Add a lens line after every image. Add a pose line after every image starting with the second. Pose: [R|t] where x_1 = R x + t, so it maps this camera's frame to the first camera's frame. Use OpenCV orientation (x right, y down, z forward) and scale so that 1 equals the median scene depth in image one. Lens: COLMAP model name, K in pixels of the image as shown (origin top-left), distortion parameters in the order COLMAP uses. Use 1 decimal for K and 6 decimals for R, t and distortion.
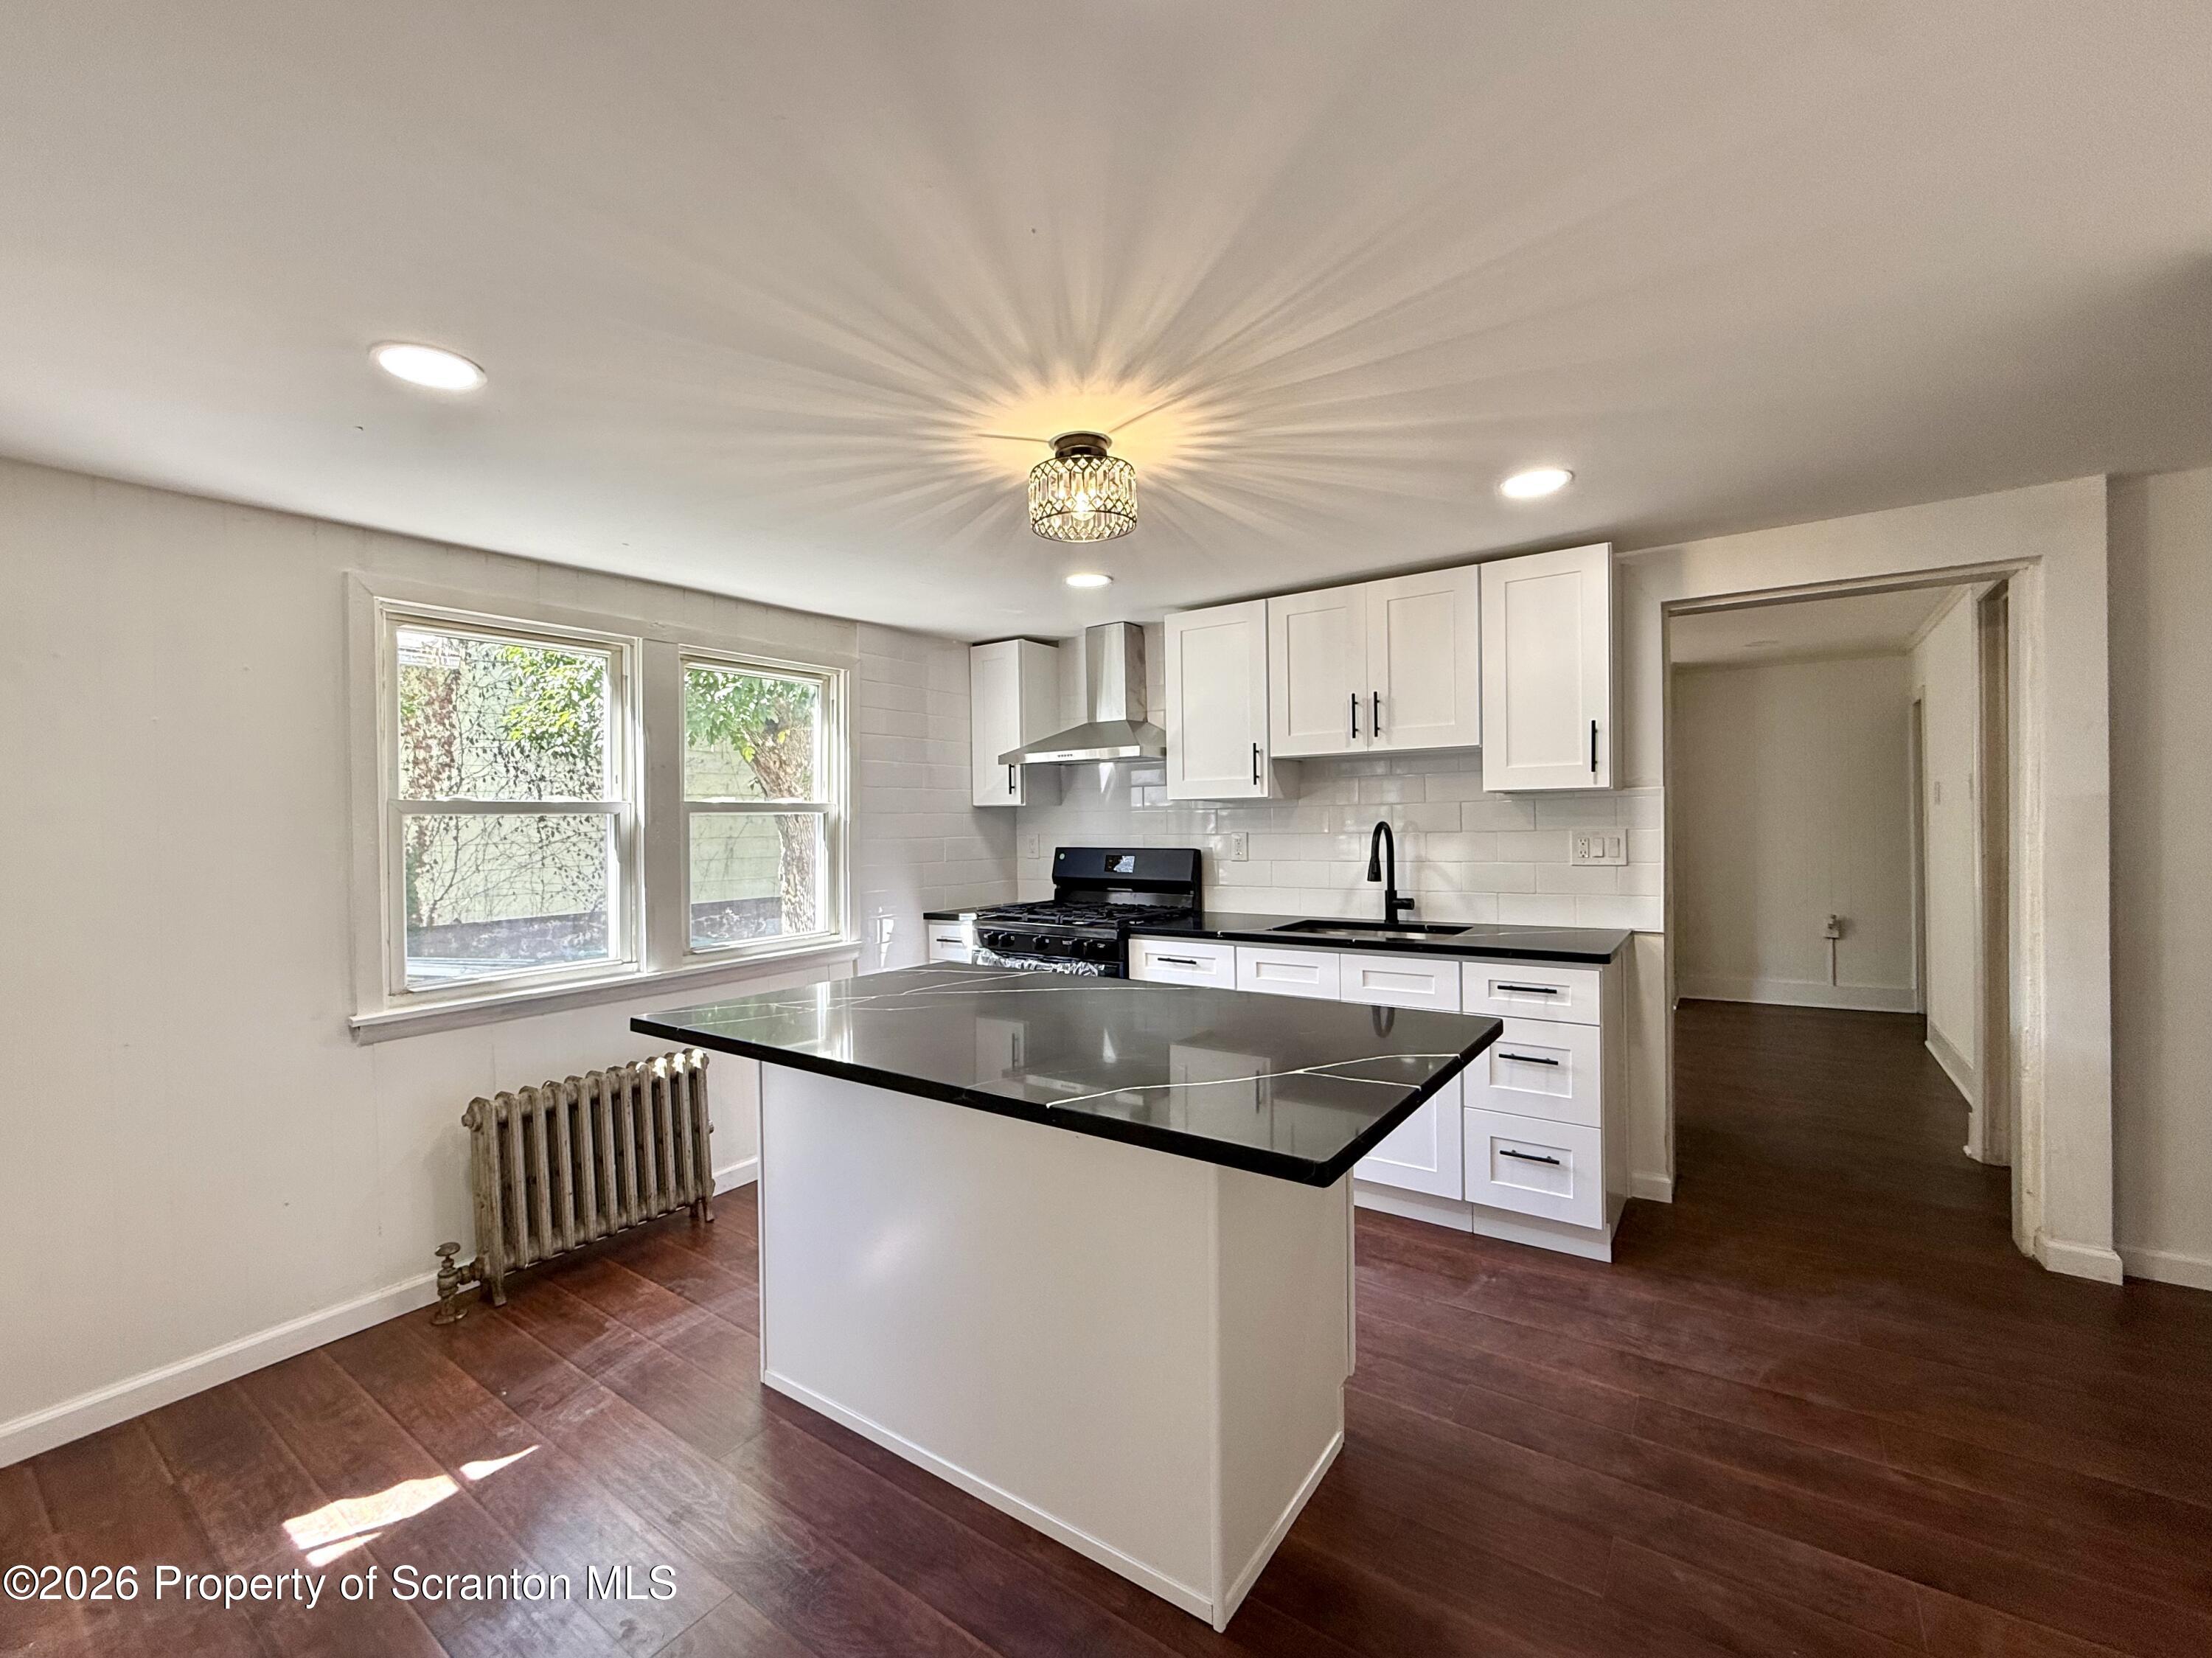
lens RADIAL K [[890.2, 0, 1112.0], [0, 890.2, 825.5], [0, 0, 1]] dist [0.002739, 0.000012]
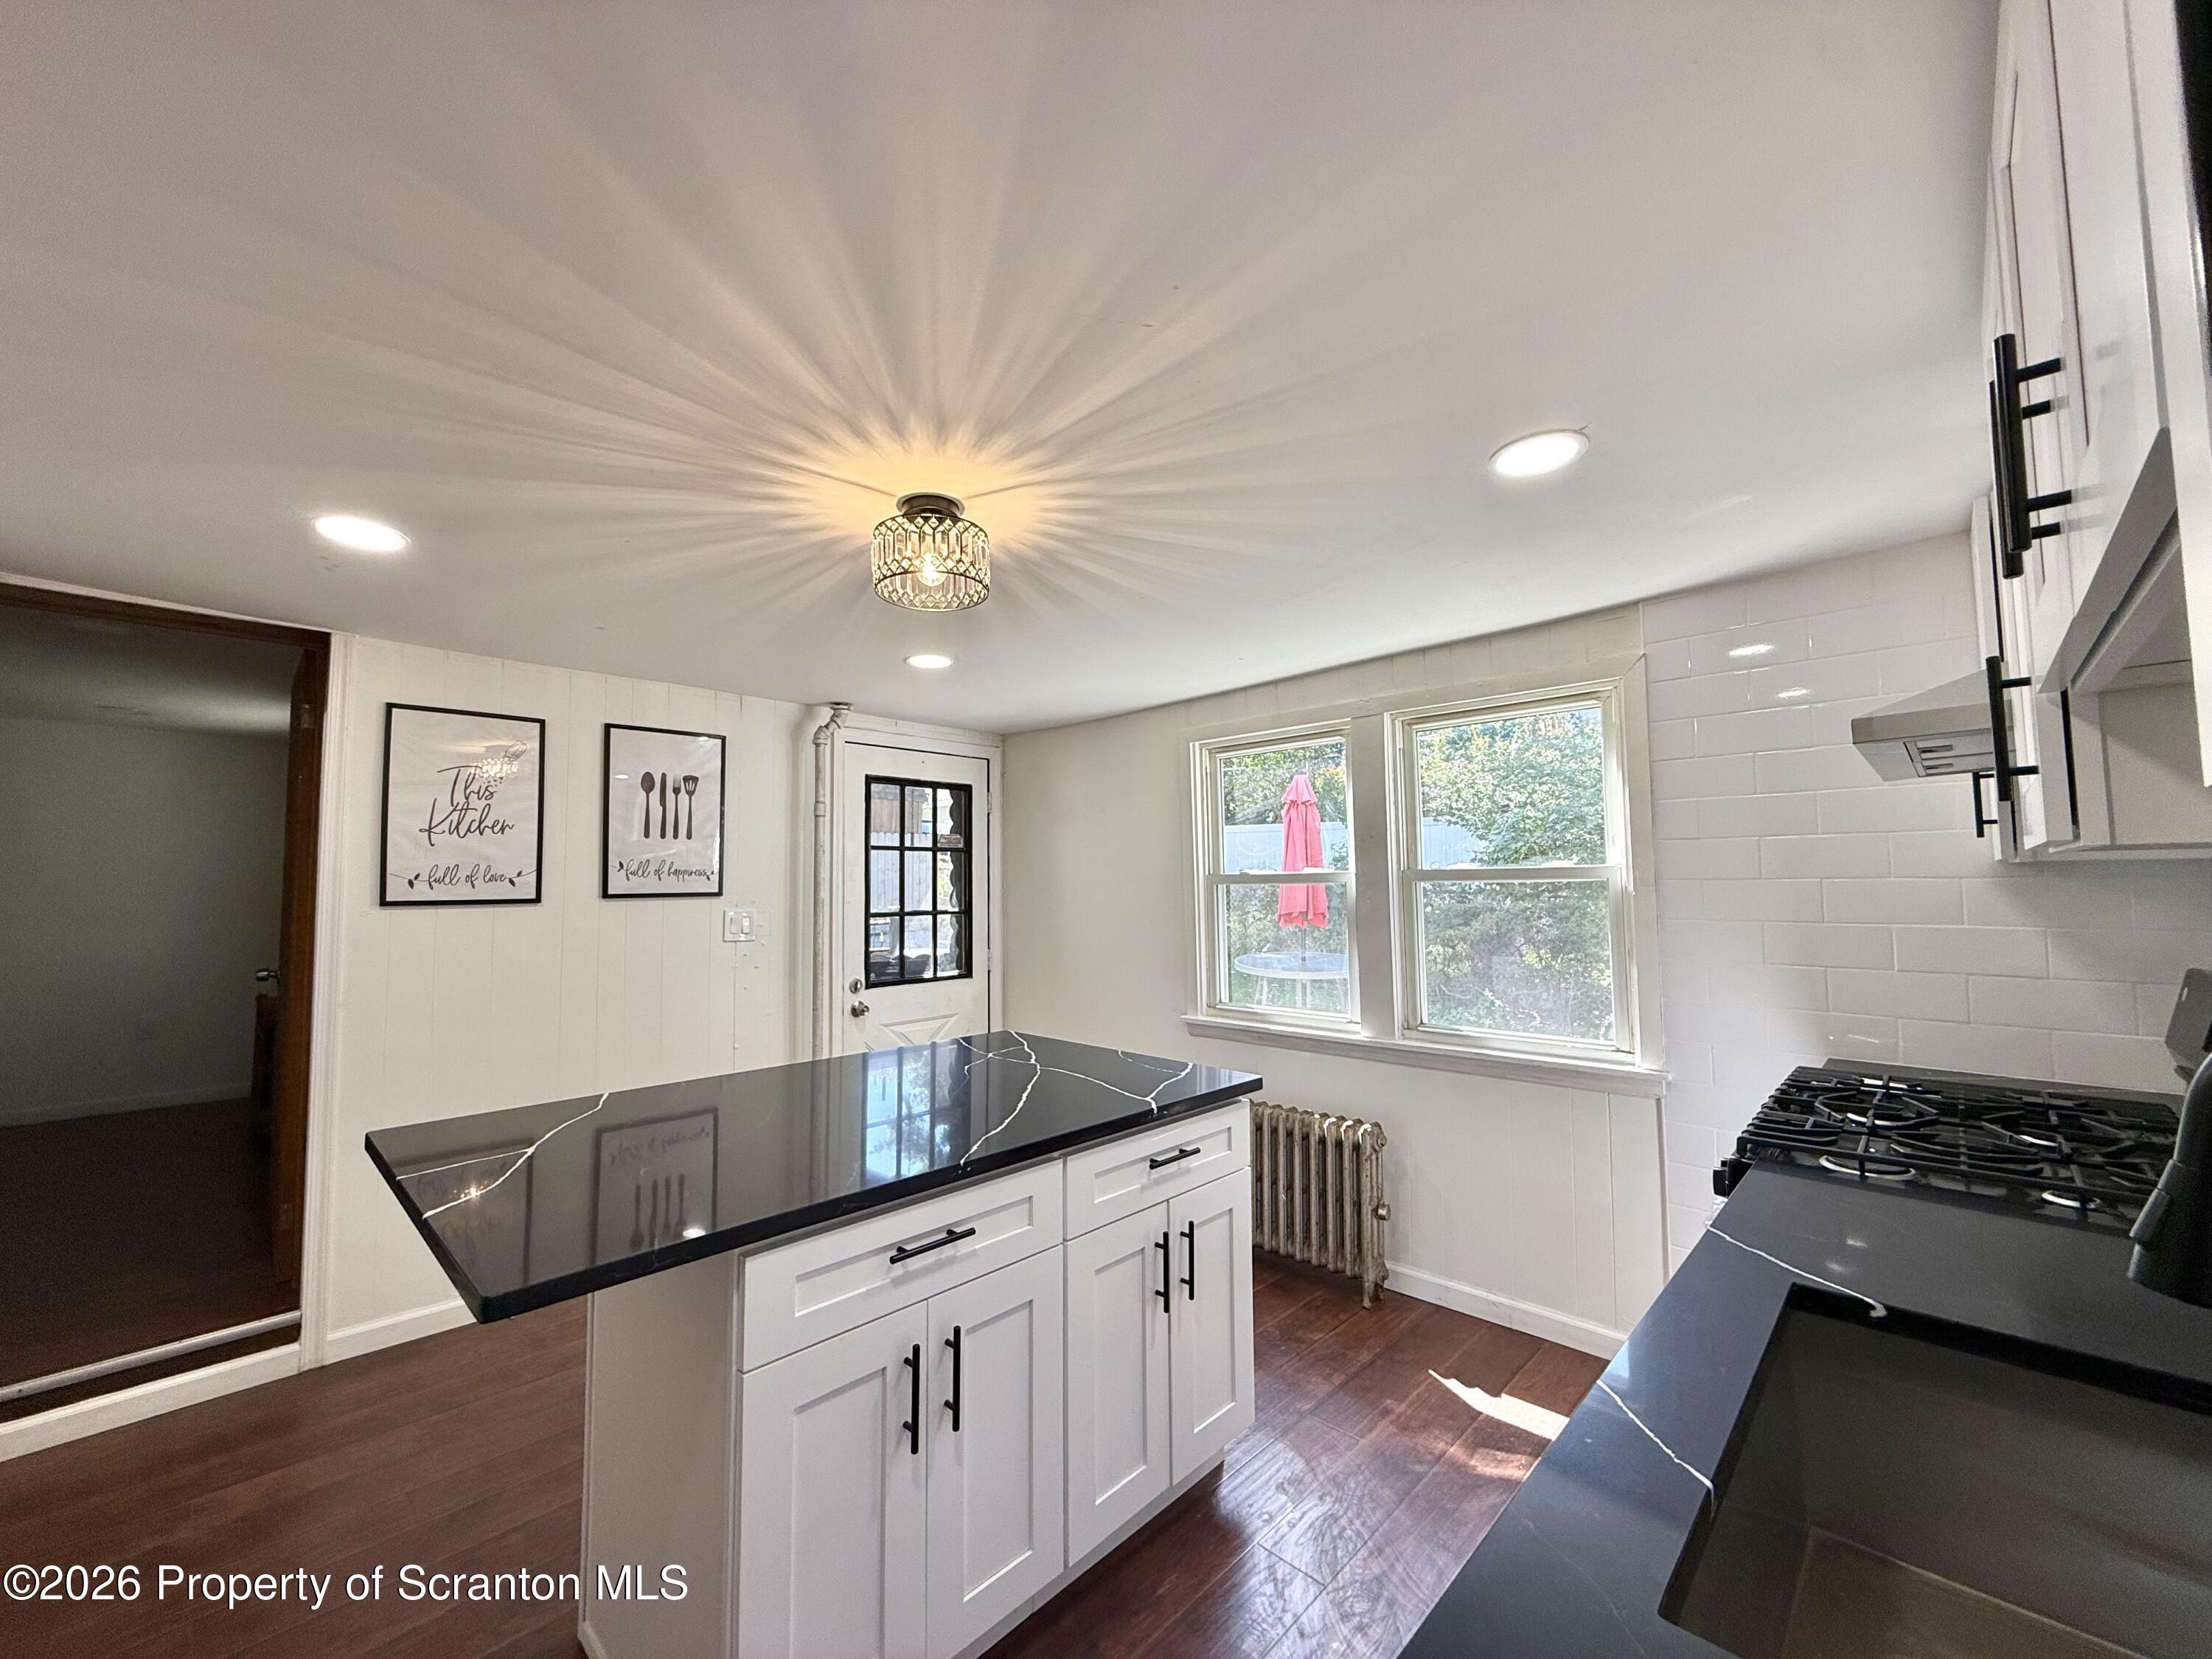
lens RADIAL K [[890.3, 0, 1106.5], [0, 890.3, 832.8], [0, 0, 1]] dist [0.002739, 0.000012]
pose [[-0.155658, -0.051470, -0.986469, 0.800533], [-0.000448, 0.998645, -0.052035, -0.025642], [0.987811, -0.007658, -0.155470, 1.235307]]
